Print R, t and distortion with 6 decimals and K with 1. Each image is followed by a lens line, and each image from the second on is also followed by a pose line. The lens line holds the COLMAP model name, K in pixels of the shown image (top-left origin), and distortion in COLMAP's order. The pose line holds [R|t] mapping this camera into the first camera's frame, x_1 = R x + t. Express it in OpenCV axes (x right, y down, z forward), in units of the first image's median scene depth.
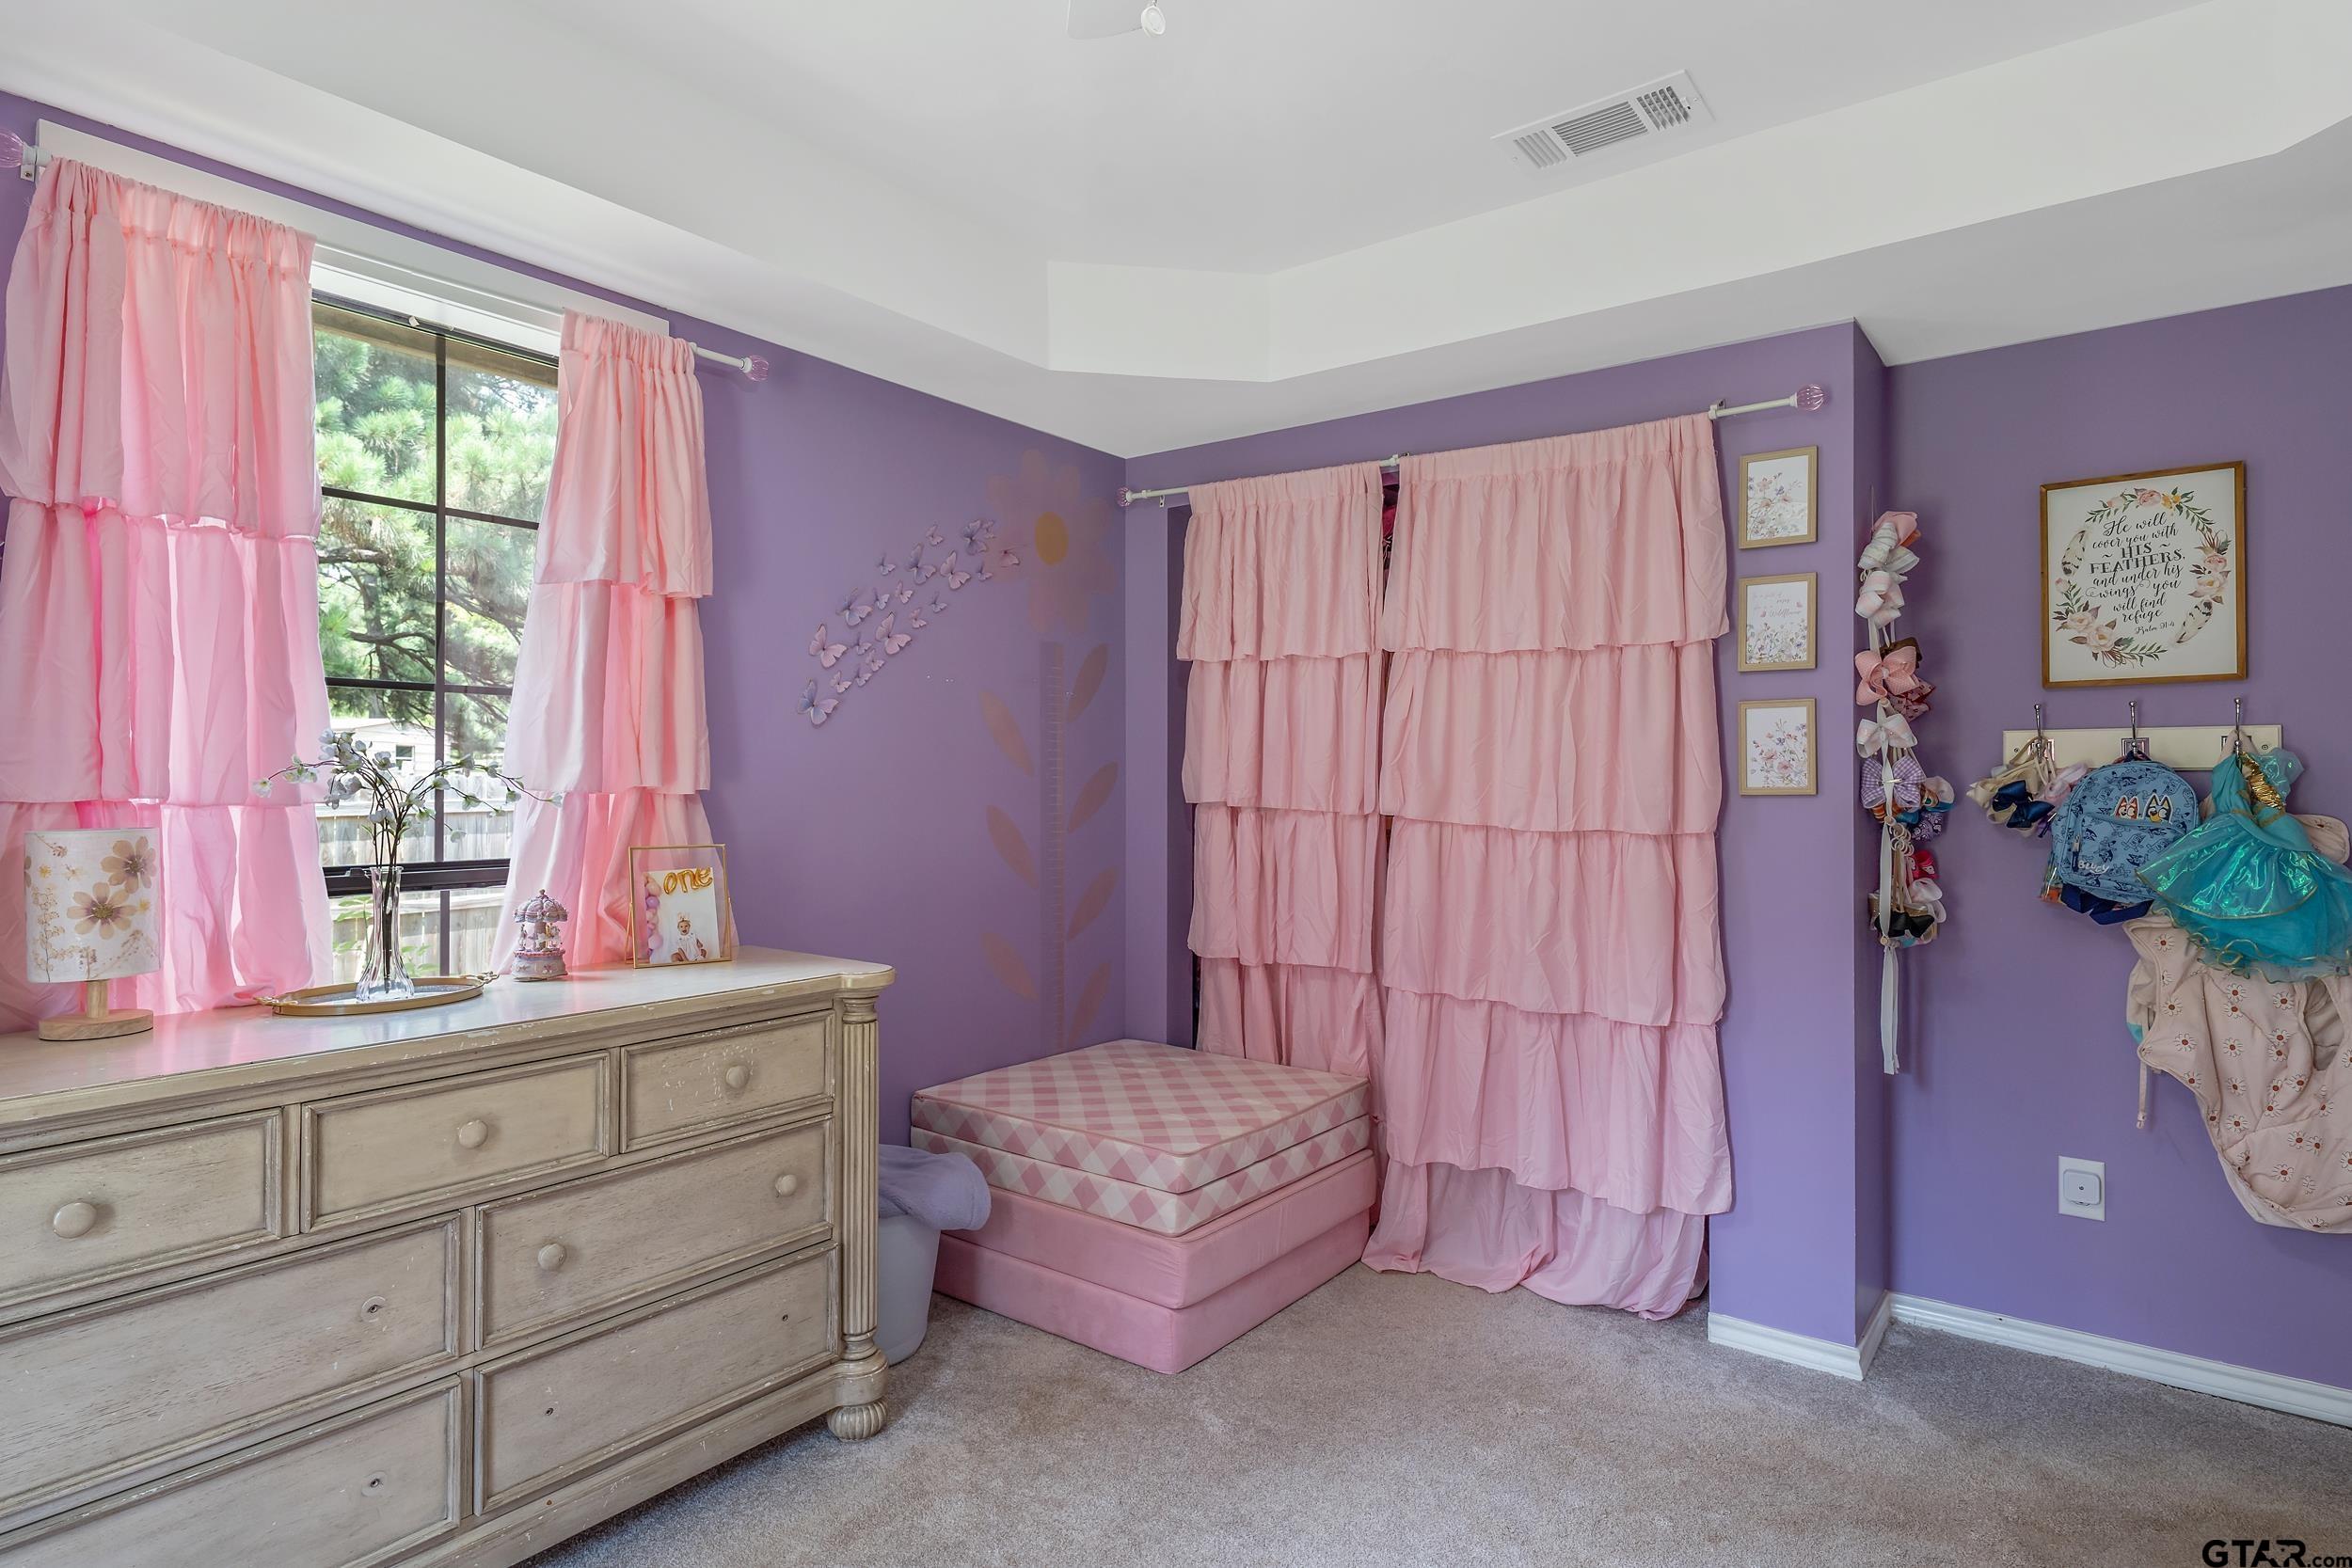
lens RADIAL K [[1267.2, 0, 1170.3], [0, 1267.2, 777.3], [0, 0, 1]] dist [0.003892, -0.000610]
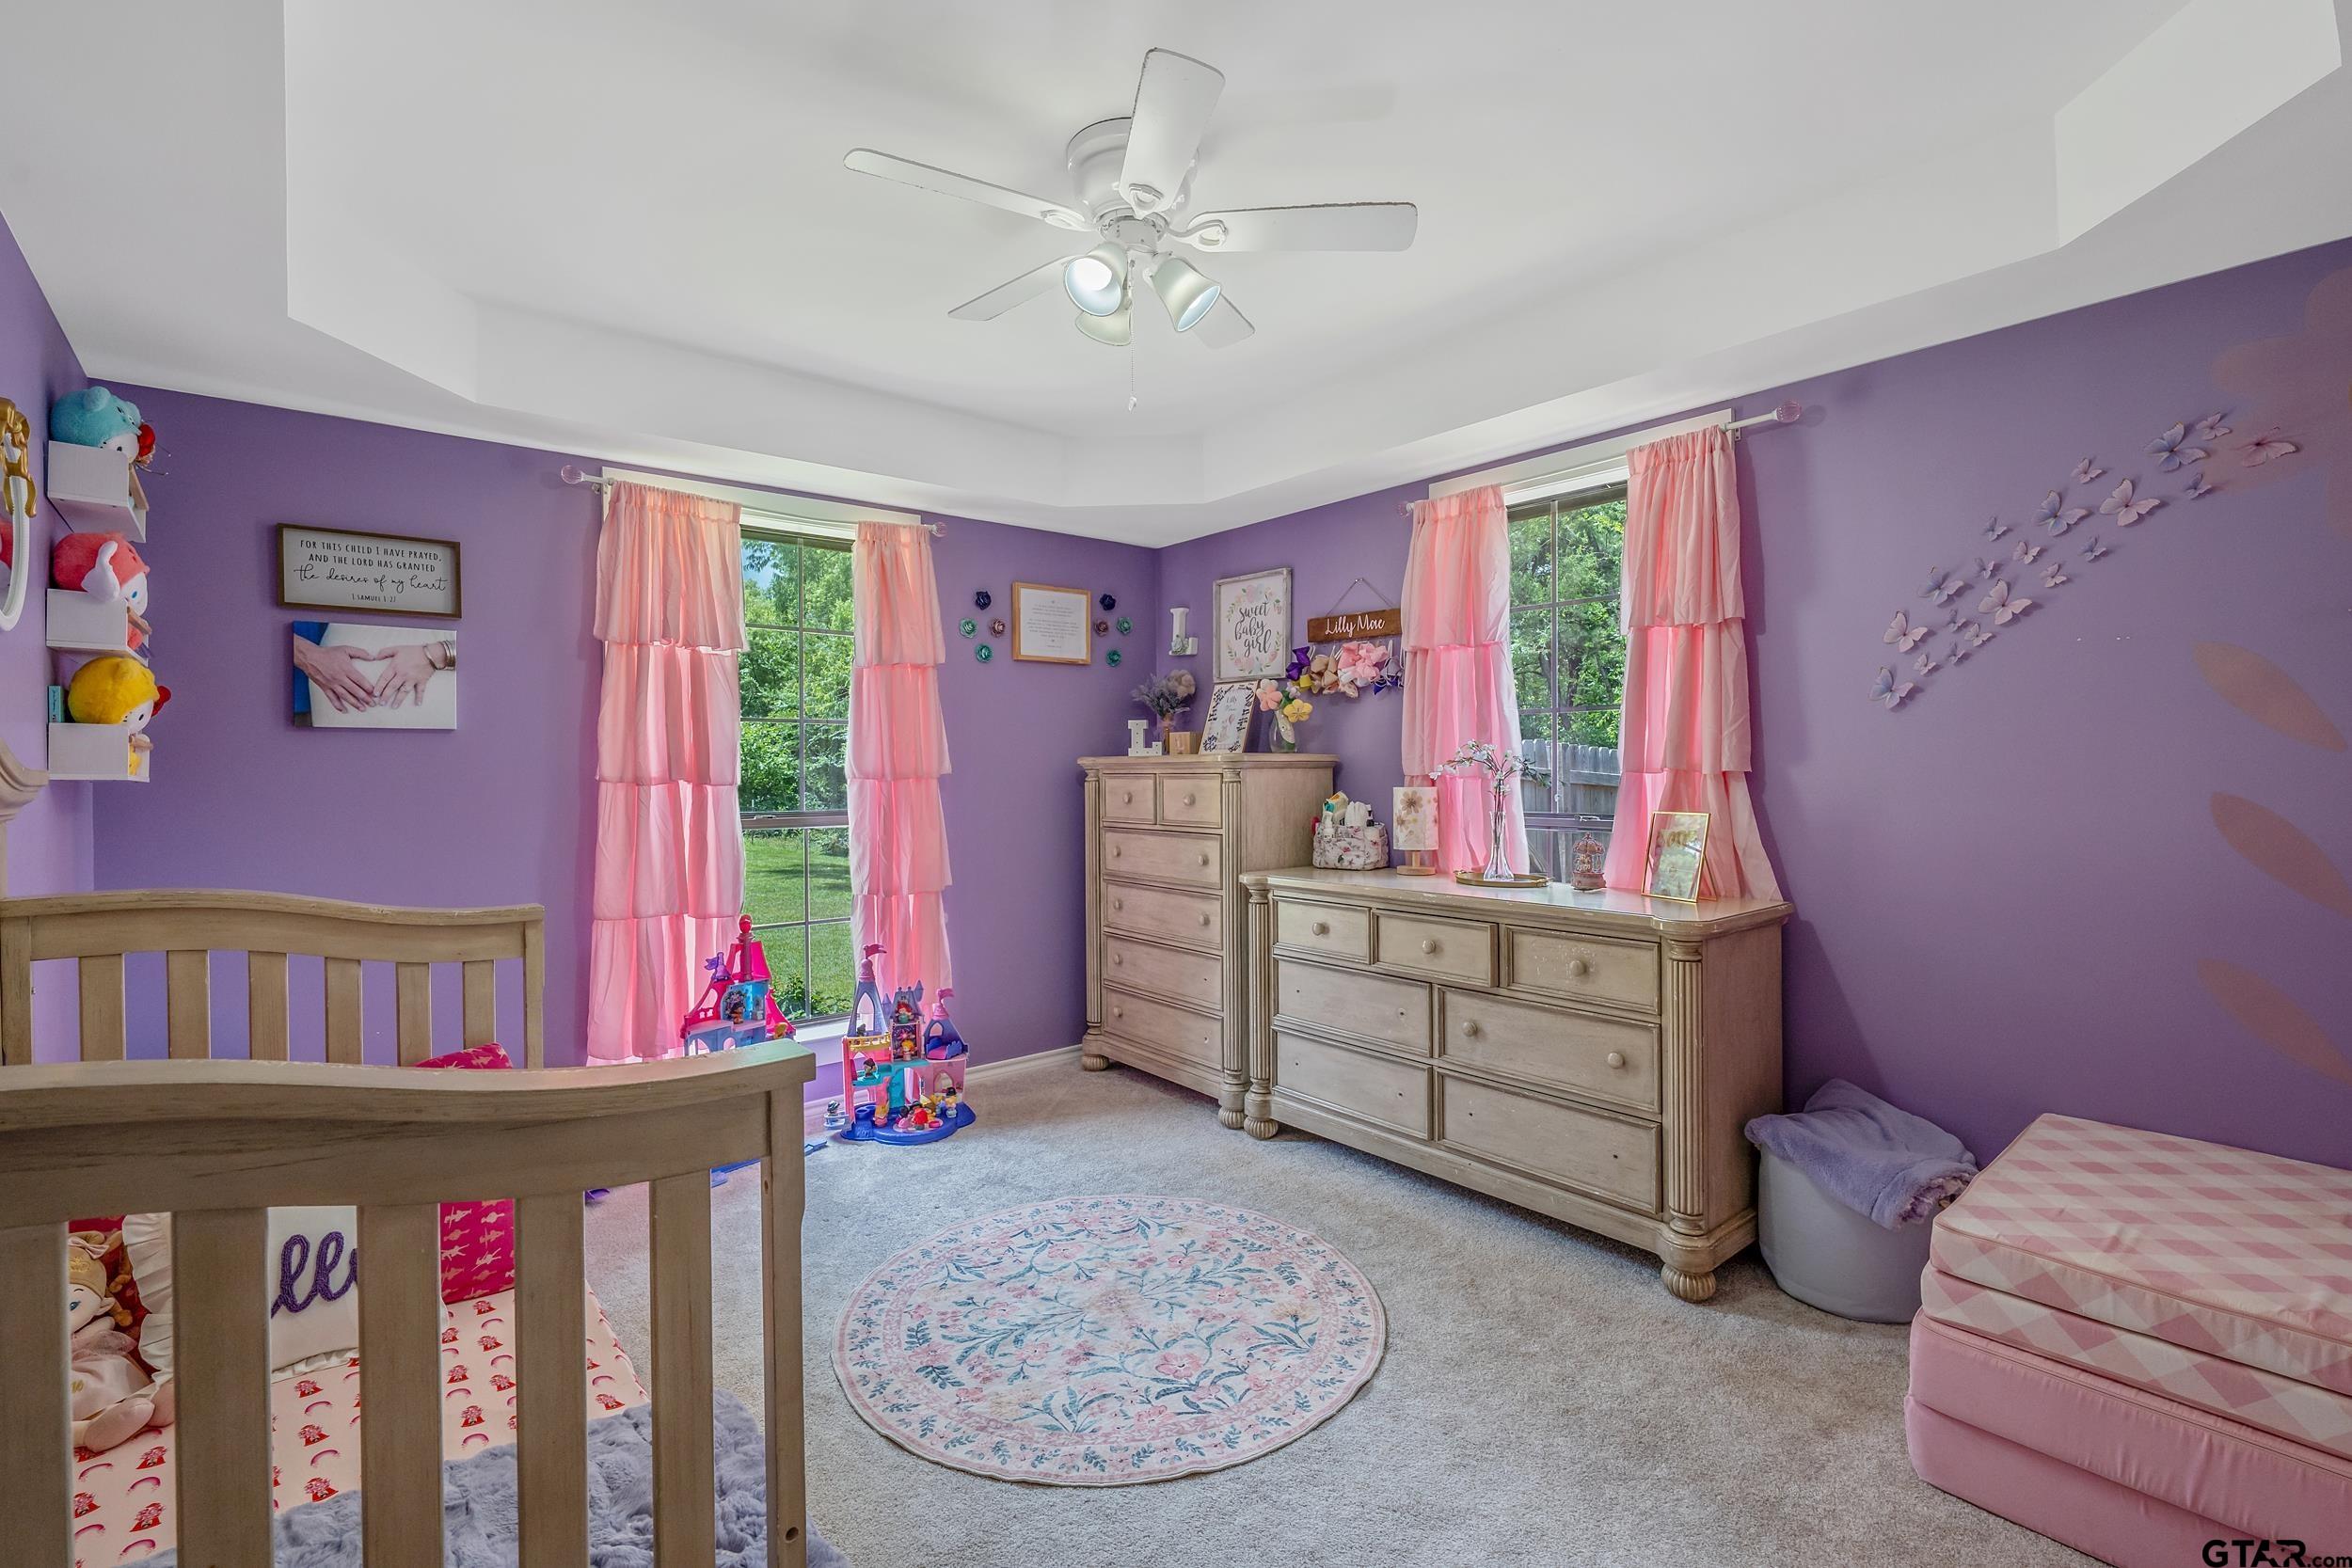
lens RADIAL K [[1049.5, 0, 1172.3], [0, 1049.5, 780.2], [0, 0, 1]] dist [0.002534, -0.000268]
pose [[-0.218387, 0.016422, -0.975724, 0.896949], [0.009452, 0.999847, 0.014712, -0.000517], [0.975817, -0.006010, -0.218509, 0.782801]]
